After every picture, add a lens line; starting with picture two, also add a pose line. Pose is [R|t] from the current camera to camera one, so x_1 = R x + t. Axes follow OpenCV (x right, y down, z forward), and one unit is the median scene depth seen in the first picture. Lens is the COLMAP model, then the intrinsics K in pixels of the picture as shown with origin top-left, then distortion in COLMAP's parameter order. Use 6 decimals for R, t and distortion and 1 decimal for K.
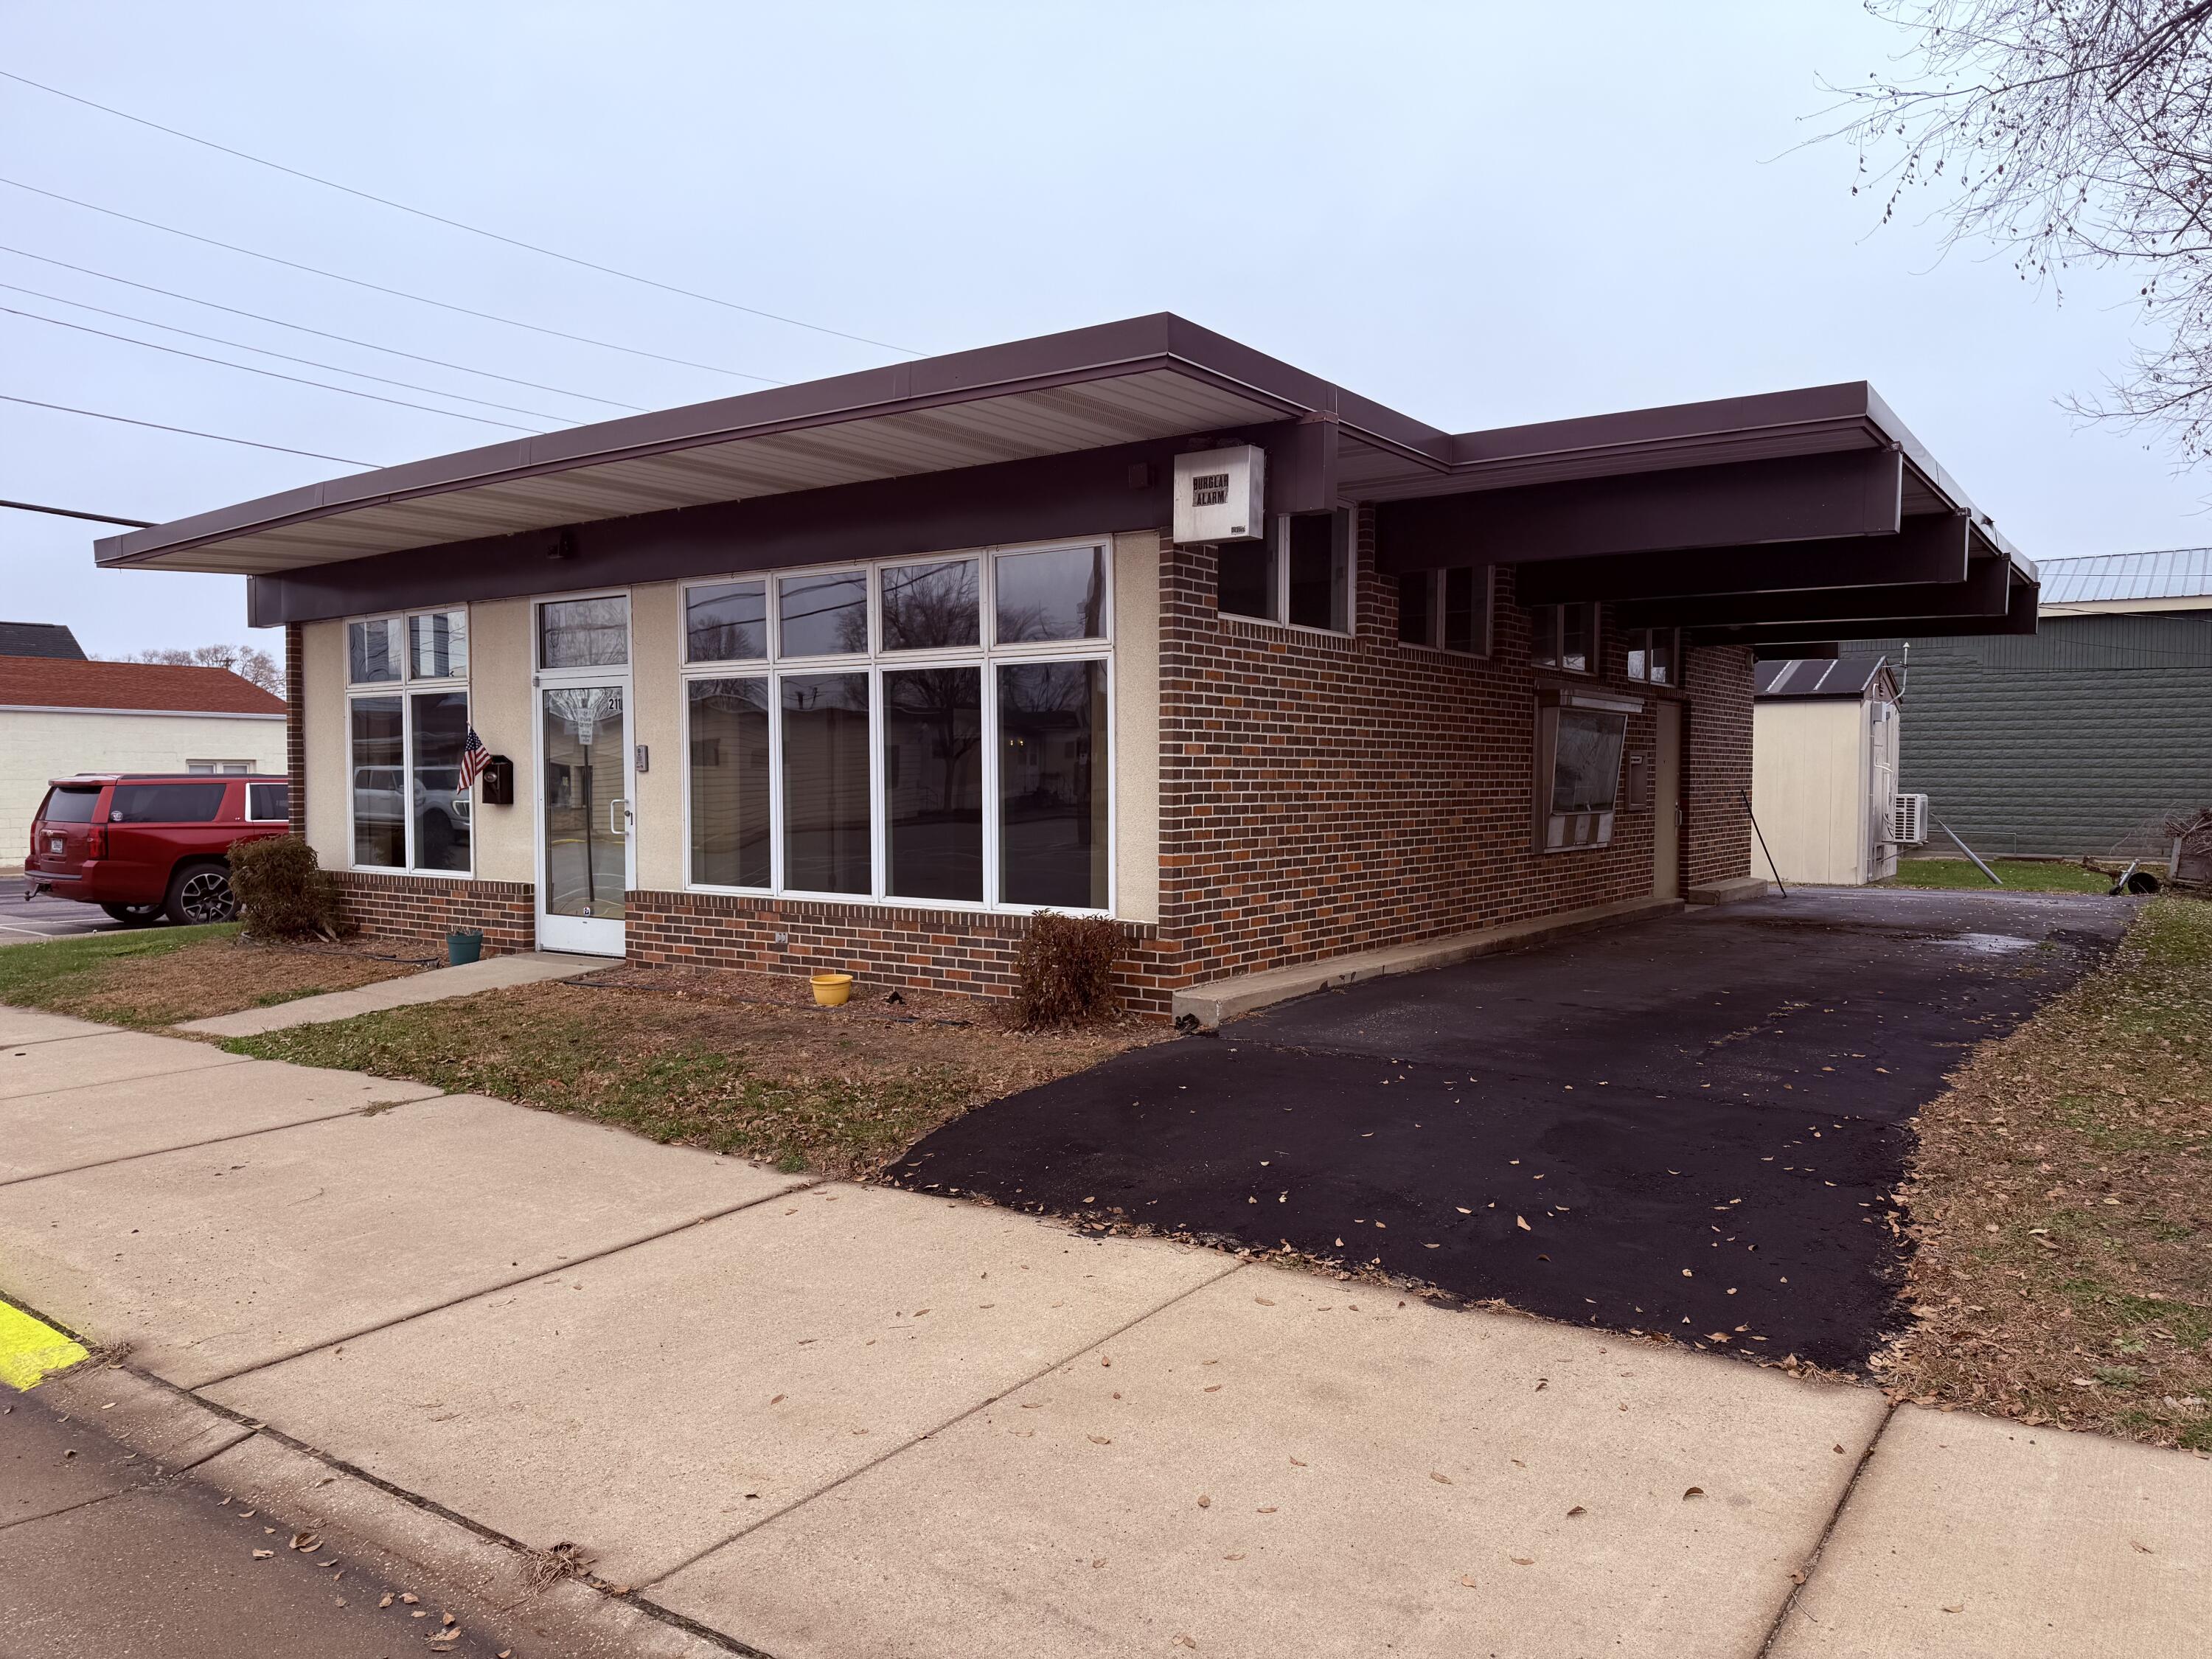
lens RADIAL K [[1556.0, 0, 1107.4], [0, 1556.0, 839.2], [0, 0, 1]] dist [0.069250, -0.066761]
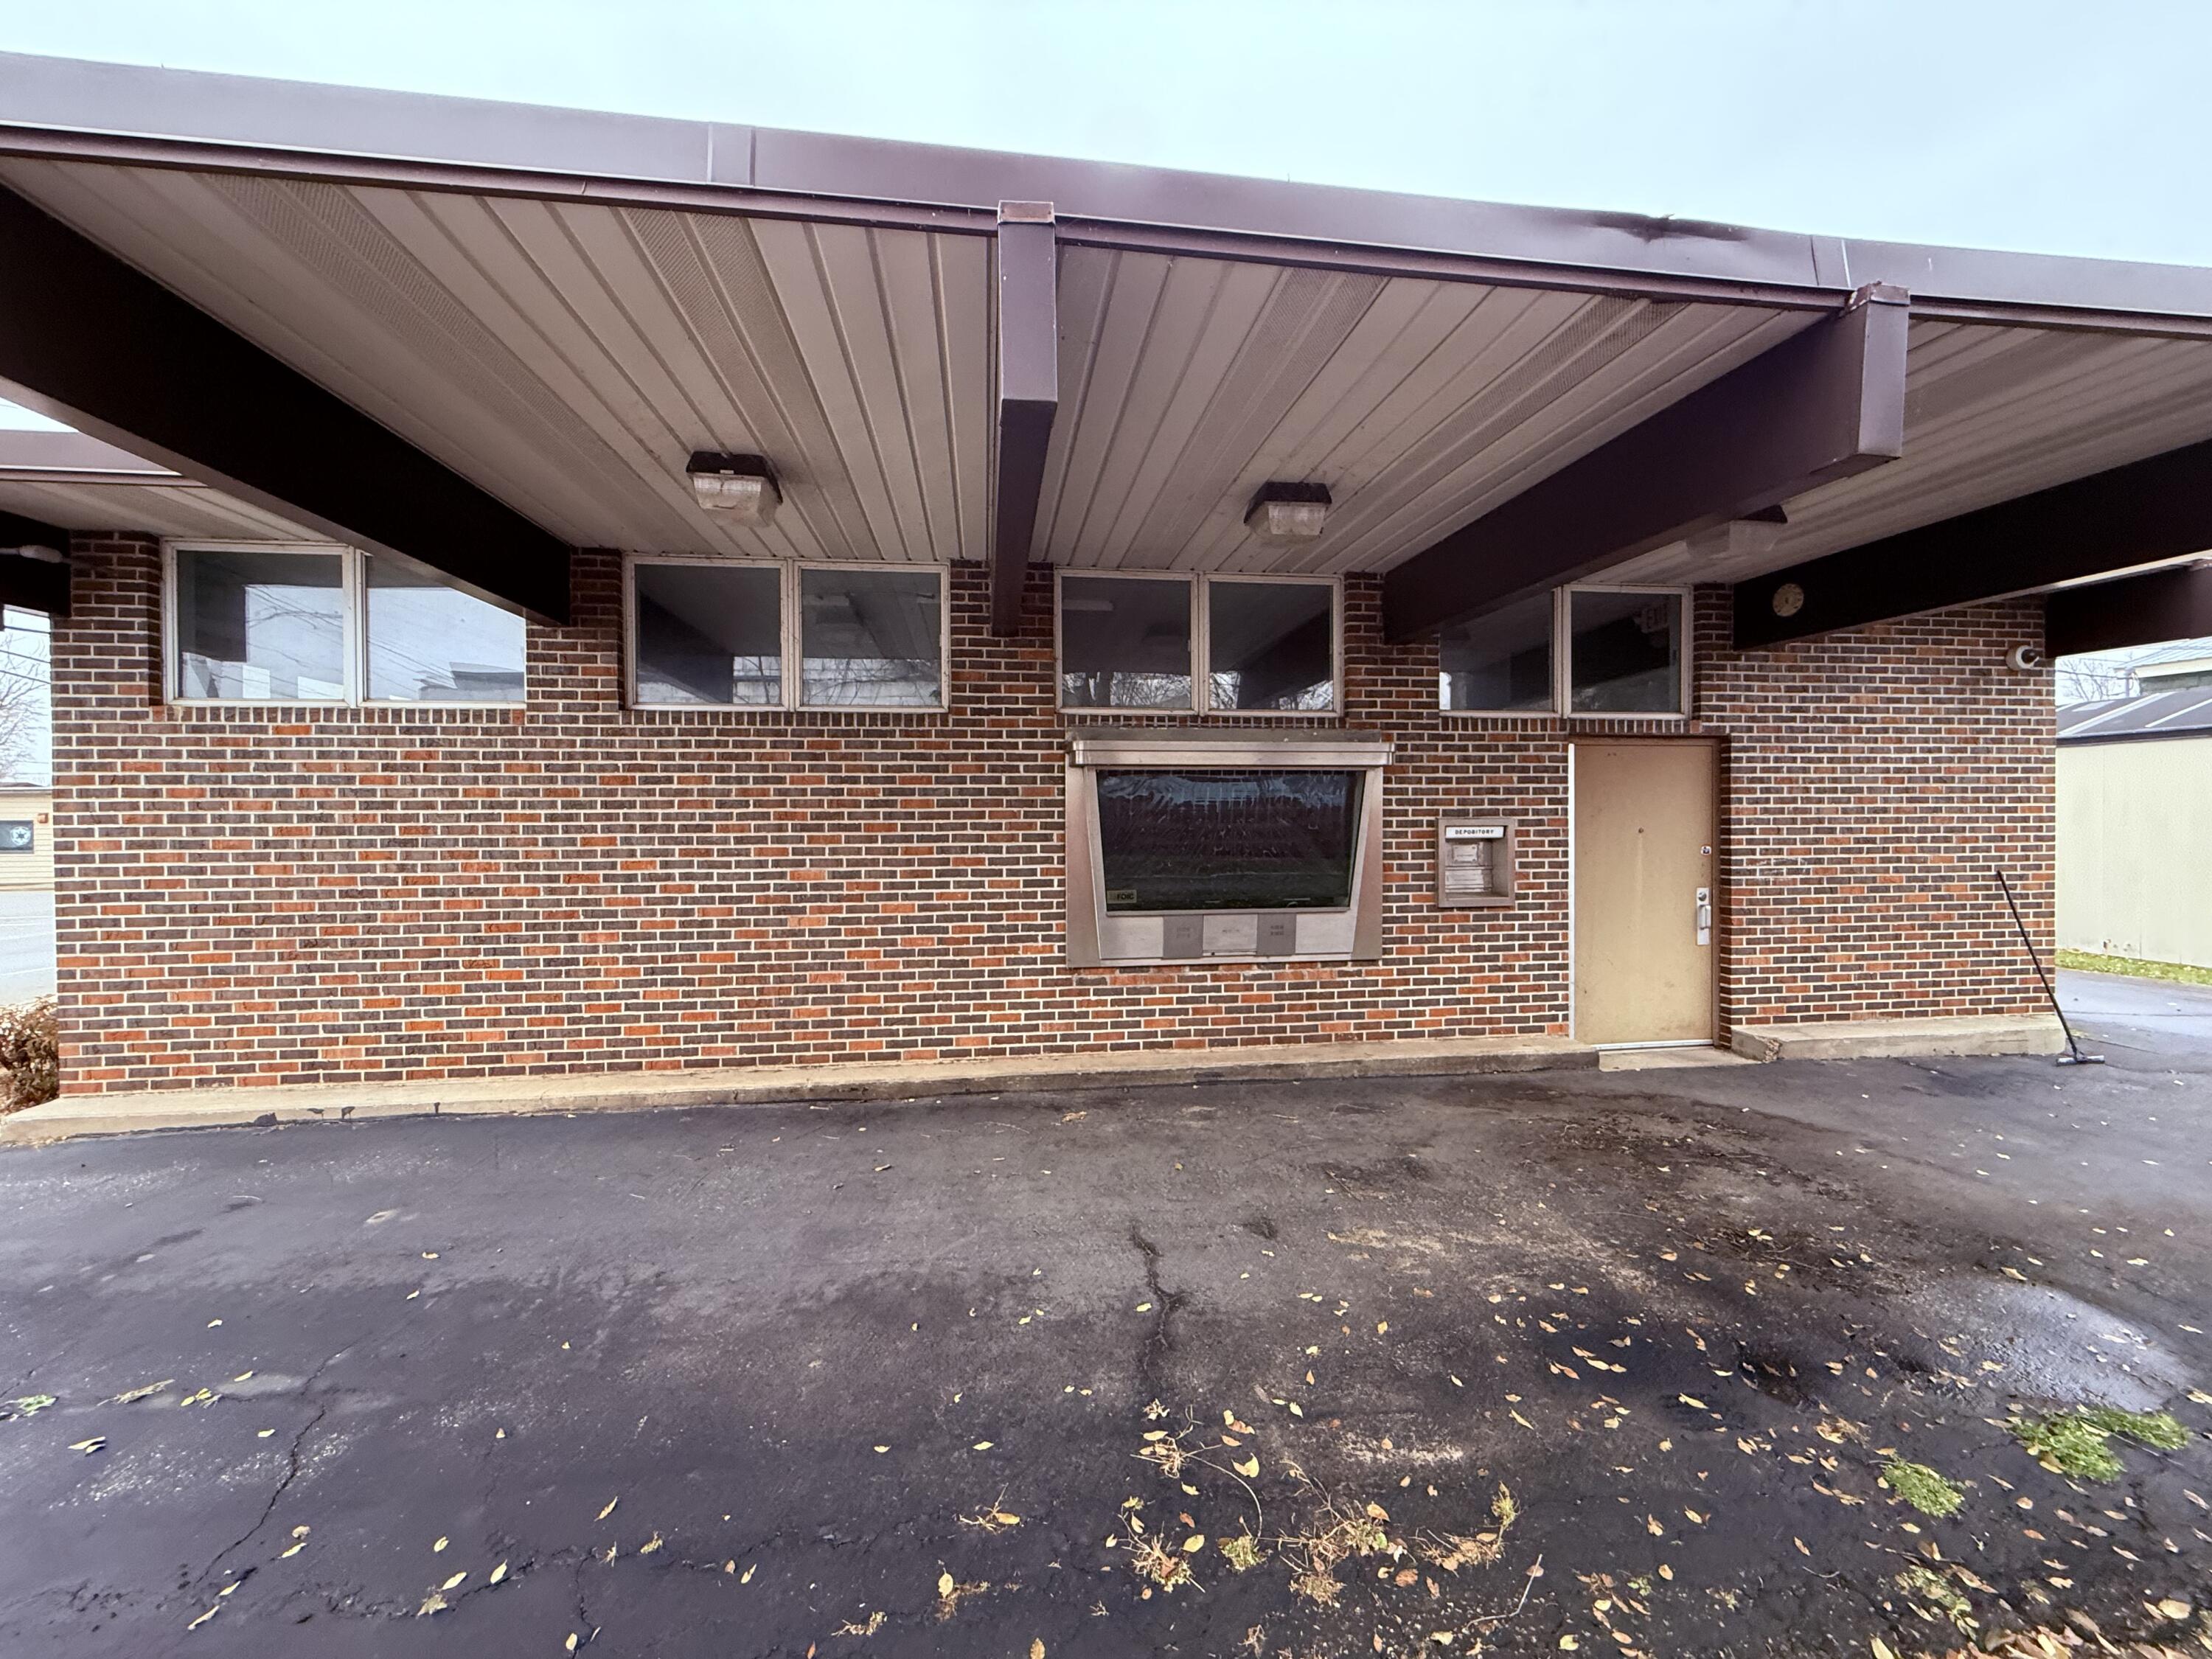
lens RADIAL K [[886.1, 0, 1107.7], [0, 886.1, 833.9], [0, 0, 1]] dist [0.000094, -0.000012]
pose [[0.681076, 0.000387, -0.732213, 0.820747], [-0.021315, 0.999587, -0.019298, -0.063465], [0.731902, 0.028751, 0.680803, 1.014486]]
